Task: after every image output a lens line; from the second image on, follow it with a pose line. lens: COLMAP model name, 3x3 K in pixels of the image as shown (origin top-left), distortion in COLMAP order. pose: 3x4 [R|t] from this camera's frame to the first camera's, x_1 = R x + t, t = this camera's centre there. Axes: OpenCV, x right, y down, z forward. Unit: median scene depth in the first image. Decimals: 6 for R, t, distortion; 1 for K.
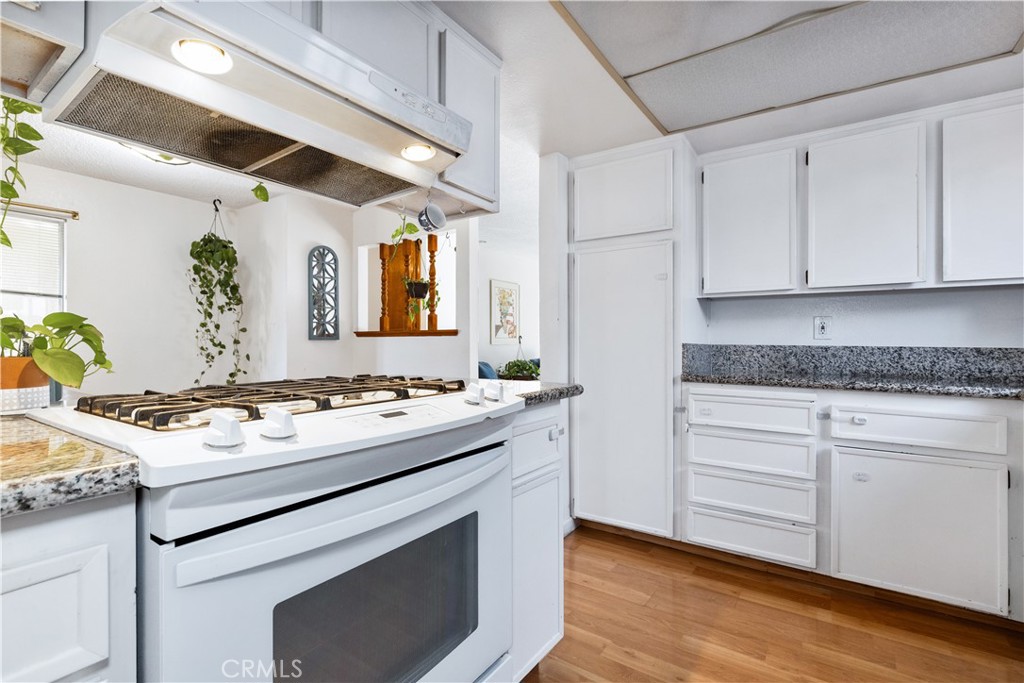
lens RADIAL K [[474.3, 0, 510.0], [0, 474.3, 343.1], [0, 0, 1]] dist [-0.002868, -0.000371]
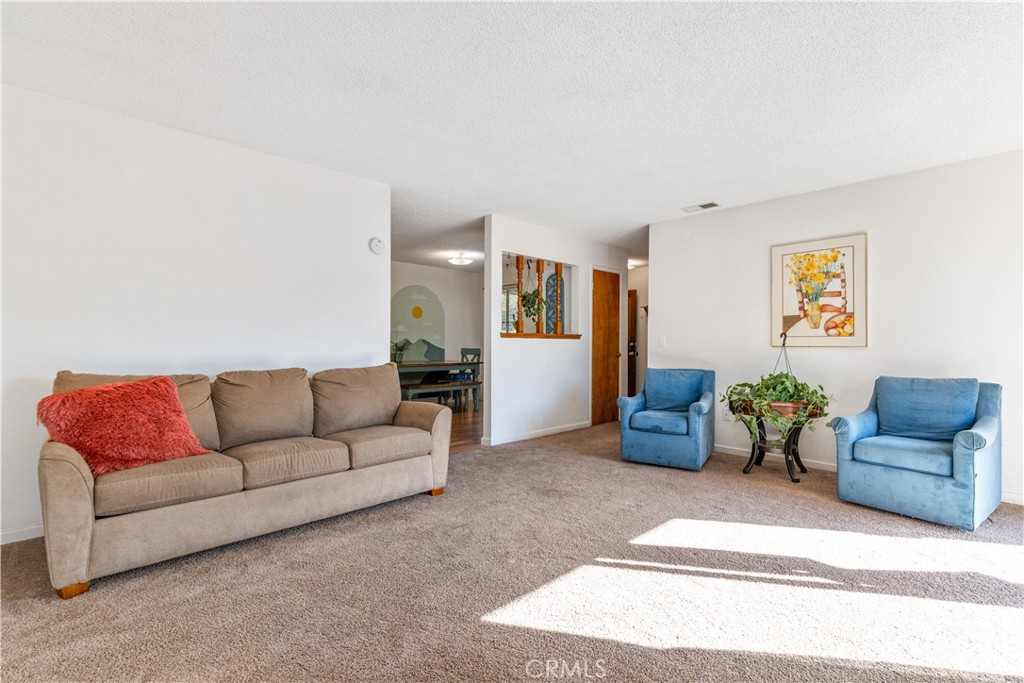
lens RADIAL K [[474.3, 0, 511.1], [0, 474.3, 343.9], [0, 0, 1]] dist [-0.002868, -0.000371]
pose [[-0.170480, -0.009844, -0.985312, 0.550255], [0.003433, 0.999938, -0.010584, 0.002557], [0.985355, -0.005187, -0.170435, 0.655298]]
